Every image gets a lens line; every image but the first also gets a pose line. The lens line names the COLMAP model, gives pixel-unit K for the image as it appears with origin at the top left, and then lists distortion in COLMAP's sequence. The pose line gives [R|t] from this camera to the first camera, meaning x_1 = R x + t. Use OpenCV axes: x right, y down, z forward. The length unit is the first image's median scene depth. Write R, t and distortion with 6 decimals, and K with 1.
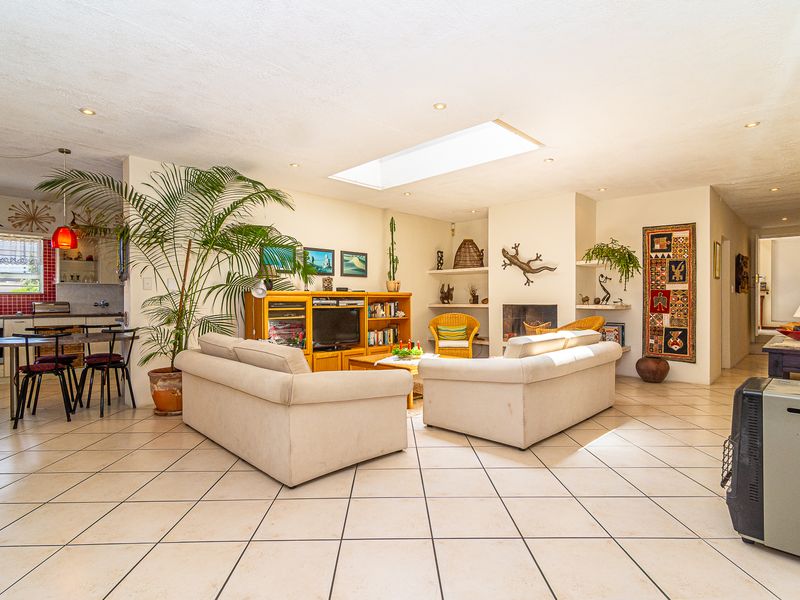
lens RADIAL K [[438.6, 0, 403.4], [0, 438.6, 303.3], [0, 0, 1]] dist [-0.000350, -0.000050]
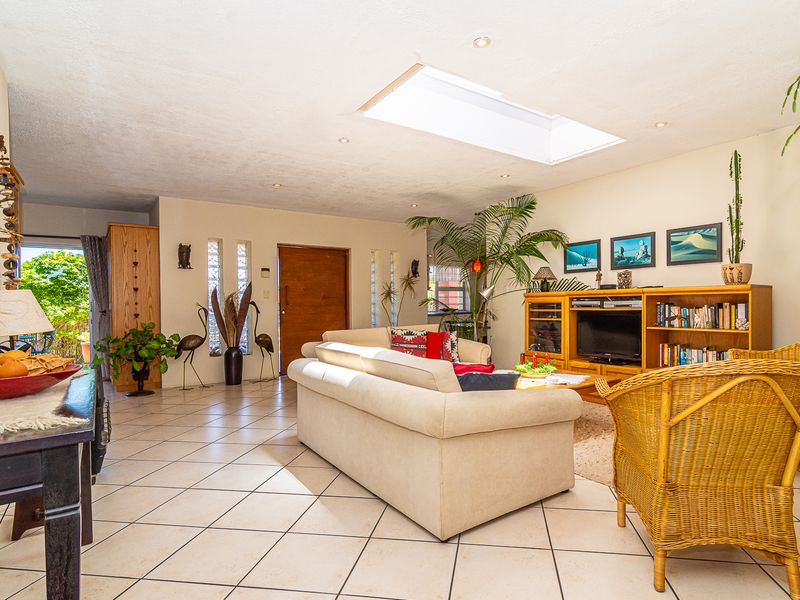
lens RADIAL K [[438.6, 0, 406.2], [0, 438.6, 300.6], [0, 0, 1]] dist [-0.000350, -0.000050]
pose [[-0.181900, -0.004458, -0.983307, 0.676280], [0.009857, 0.999931, -0.006357, -0.005786], [0.983268, -0.010849, -0.181843, 0.760417]]
